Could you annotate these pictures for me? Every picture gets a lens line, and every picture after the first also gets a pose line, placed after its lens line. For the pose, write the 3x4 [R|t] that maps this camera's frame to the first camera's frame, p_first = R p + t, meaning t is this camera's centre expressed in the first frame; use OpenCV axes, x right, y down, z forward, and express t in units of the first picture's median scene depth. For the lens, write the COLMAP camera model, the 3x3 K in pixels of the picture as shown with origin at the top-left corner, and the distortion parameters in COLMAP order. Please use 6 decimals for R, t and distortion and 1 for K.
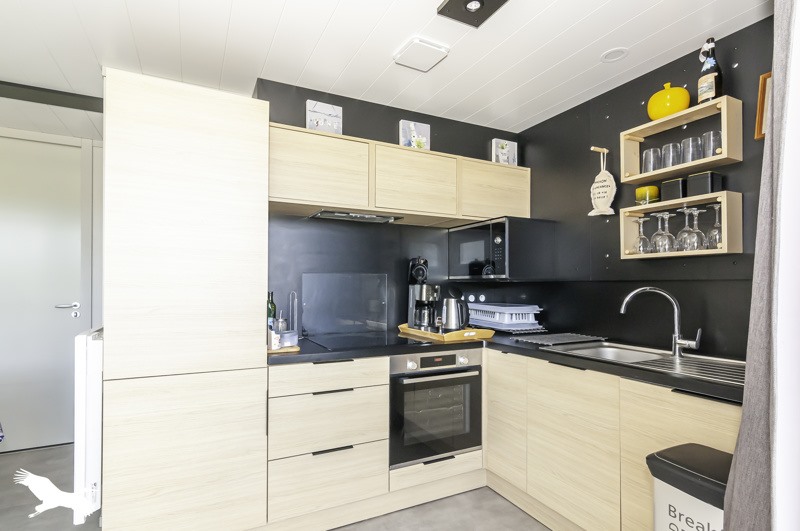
lens RADIAL K [[406.6, 0, 400.1], [0, 406.6, 268.4], [0, 0, 1]] dist [0.001511, 0.000381]
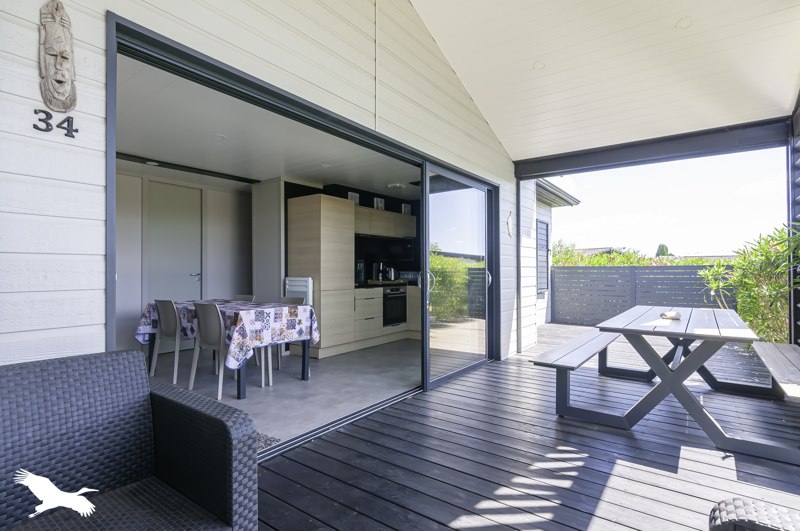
lens RADIAL K [[406.6, 0, 400.1], [0, 406.6, 268.4], [0, 0, 1]] dist [0.001511, 0.000381]
pose [[0.892757, -0.016495, 0.450236, -1.082732], [0.006403, 0.999693, 0.023928, 0.015754], [-0.450493, -0.018479, 0.892589, -1.439177]]
